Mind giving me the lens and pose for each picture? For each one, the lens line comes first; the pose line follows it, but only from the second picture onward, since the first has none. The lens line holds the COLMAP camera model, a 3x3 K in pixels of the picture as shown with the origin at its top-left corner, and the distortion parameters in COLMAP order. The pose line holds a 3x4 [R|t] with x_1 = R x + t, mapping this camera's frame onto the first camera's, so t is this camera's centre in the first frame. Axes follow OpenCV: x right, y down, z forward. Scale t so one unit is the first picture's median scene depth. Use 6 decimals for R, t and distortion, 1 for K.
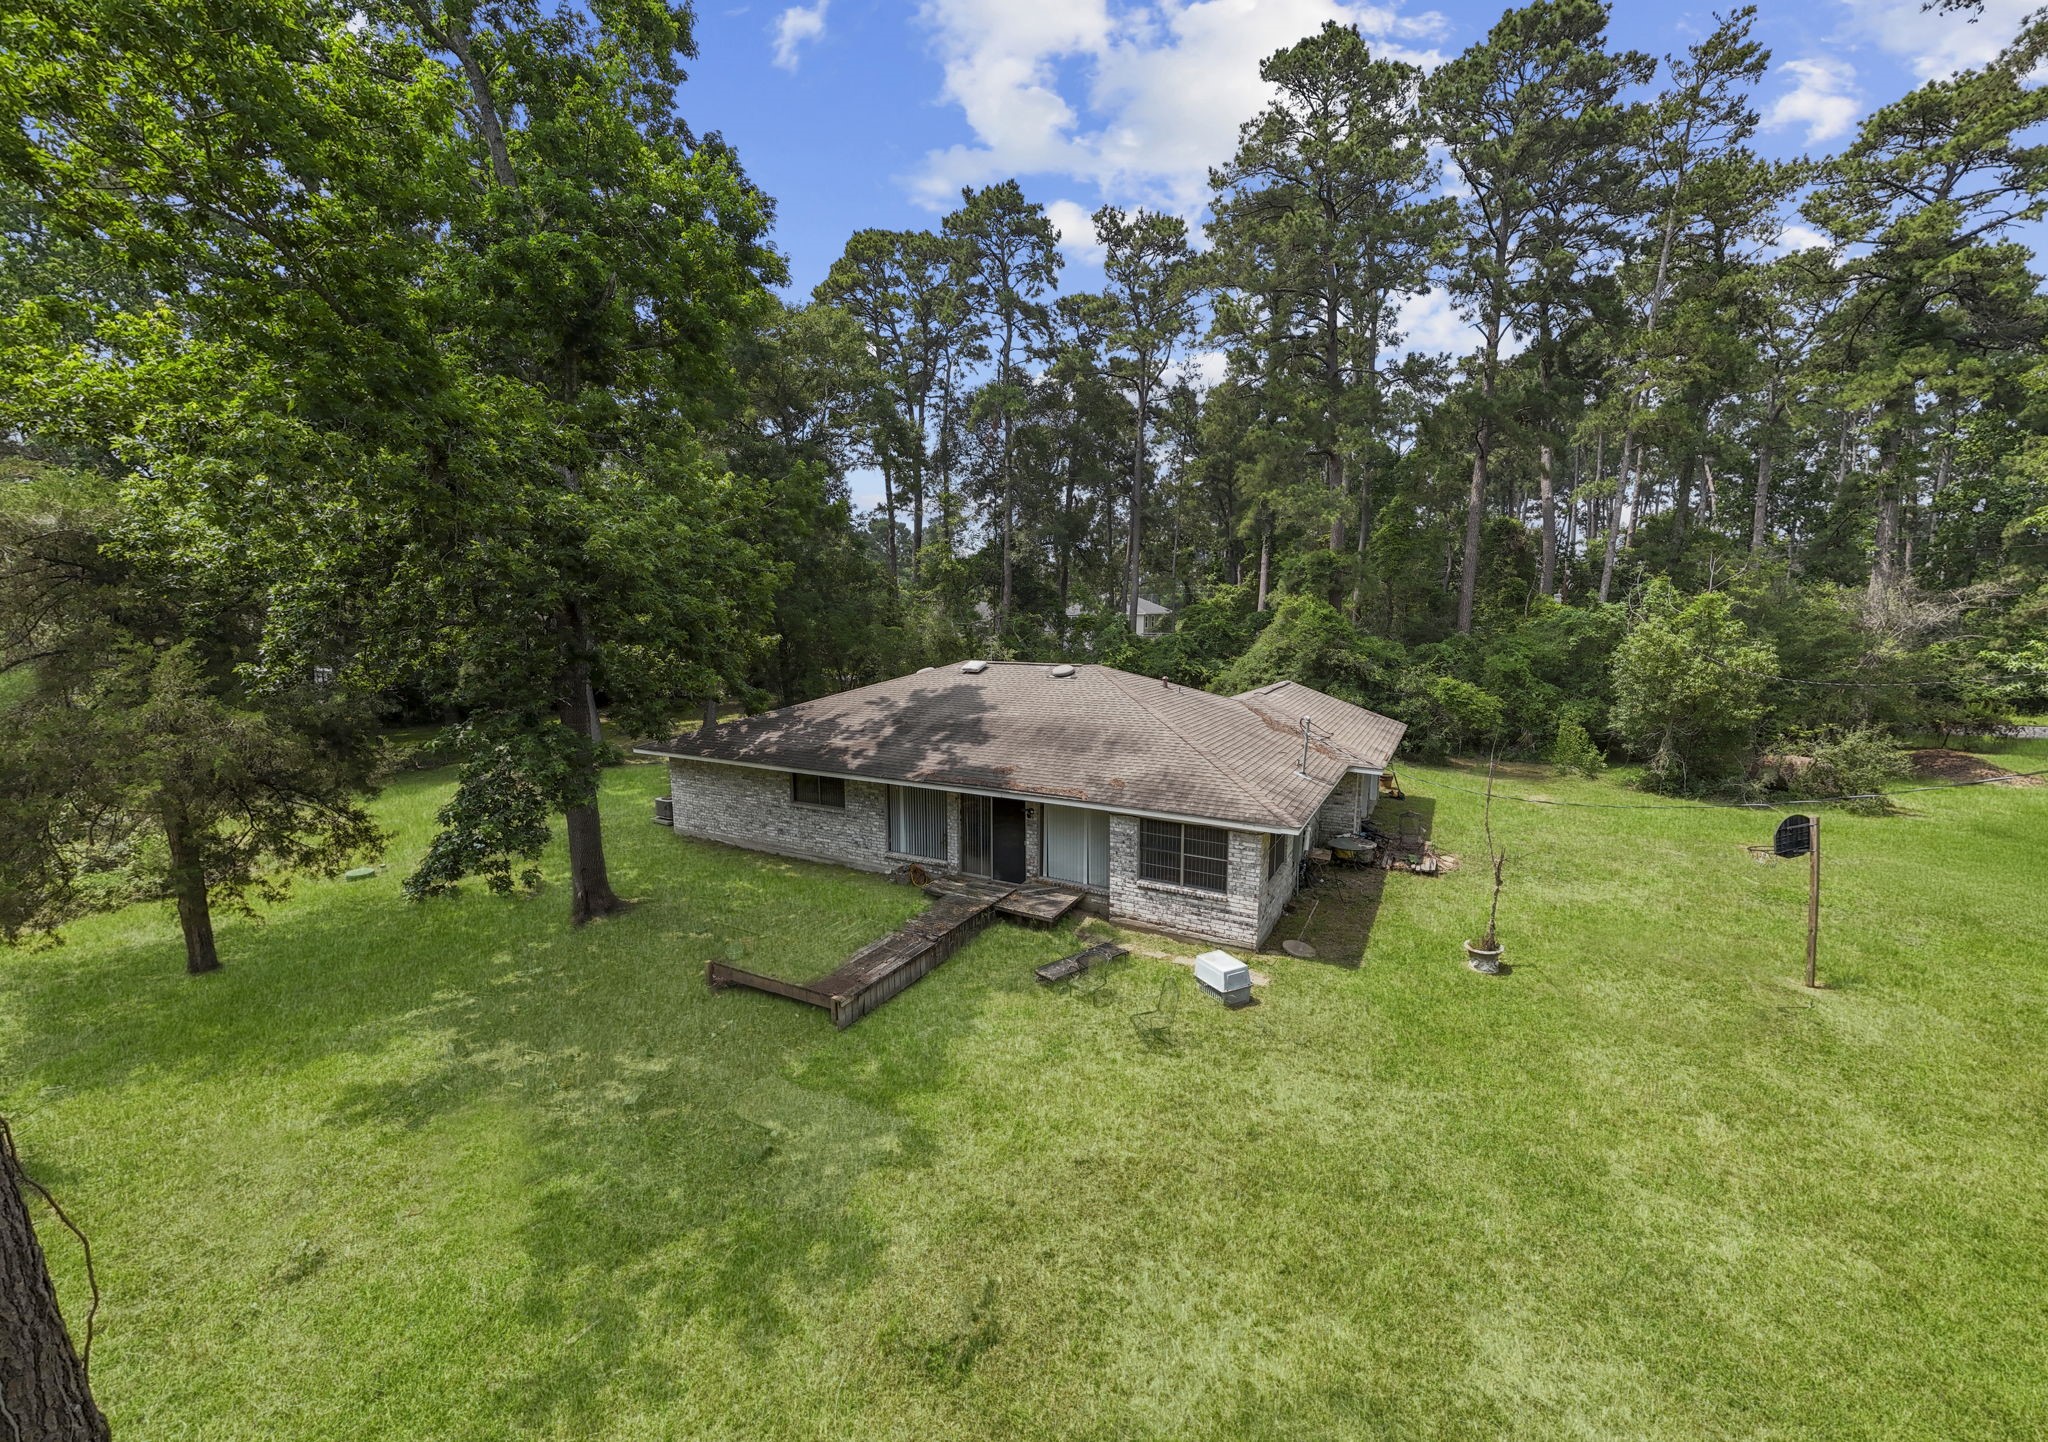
lens RADIAL K [[816.2, 0, 1022.1], [0, 816.2, 722.6], [0, 0, 1]] dist [0.001061, -0.000017]
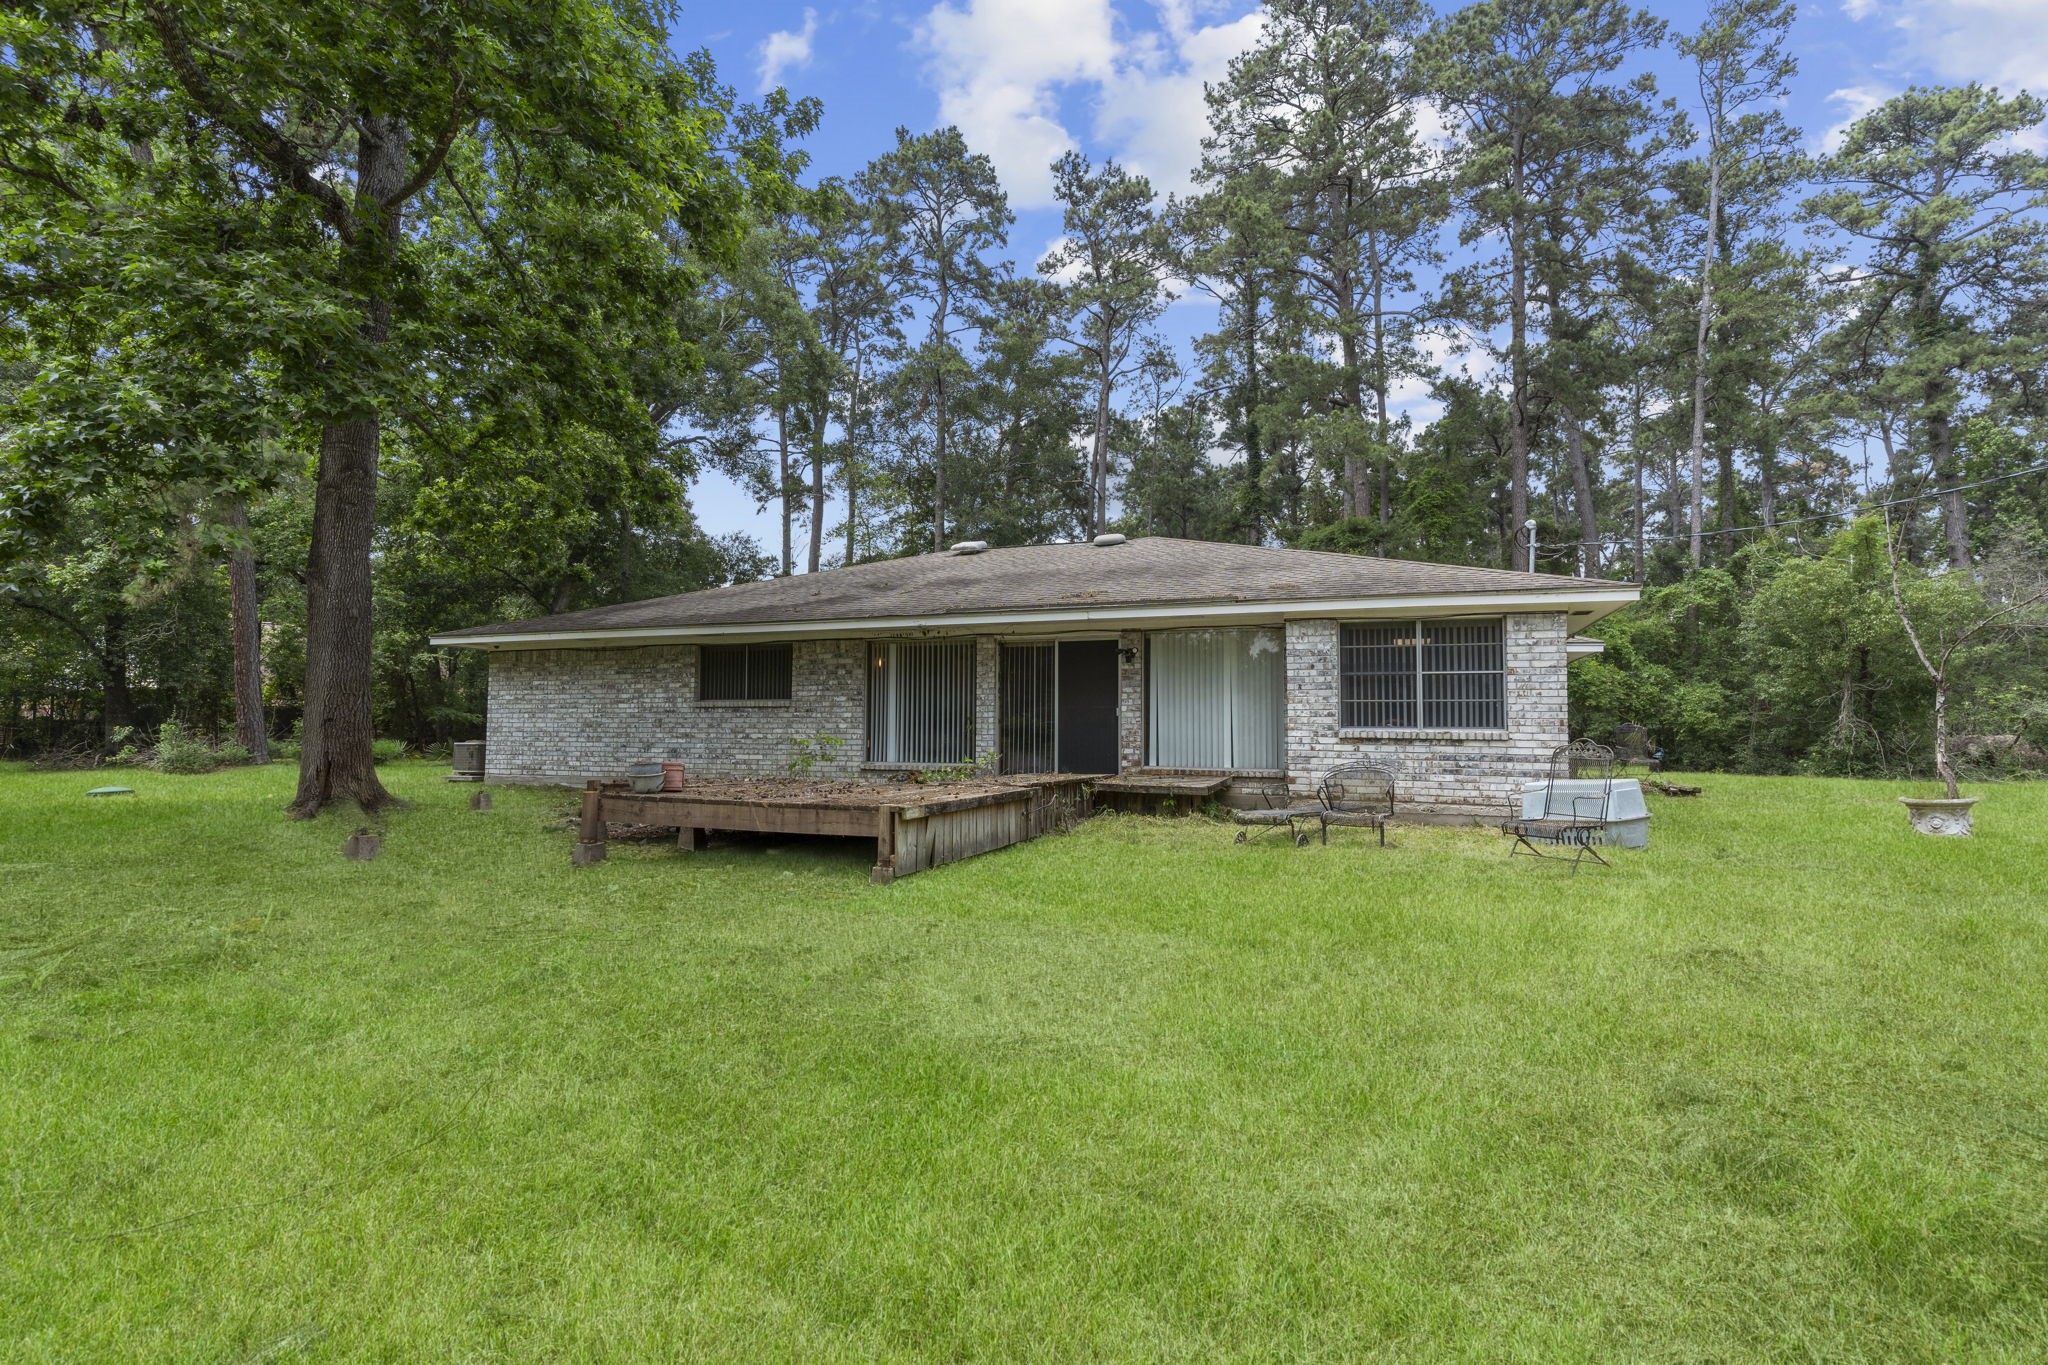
lens RADIAL K [[965.9, 0, 1026.1], [0, 965.9, 682.3], [0, 0, 1]] dist [-0.002793, 0.000861]
pose [[0.991151, 0.019126, 0.131357, -0.077581], [0.006270, 0.981716, -0.190250, 0.129354], [-0.132594, 0.189390, 0.972908, 0.152475]]
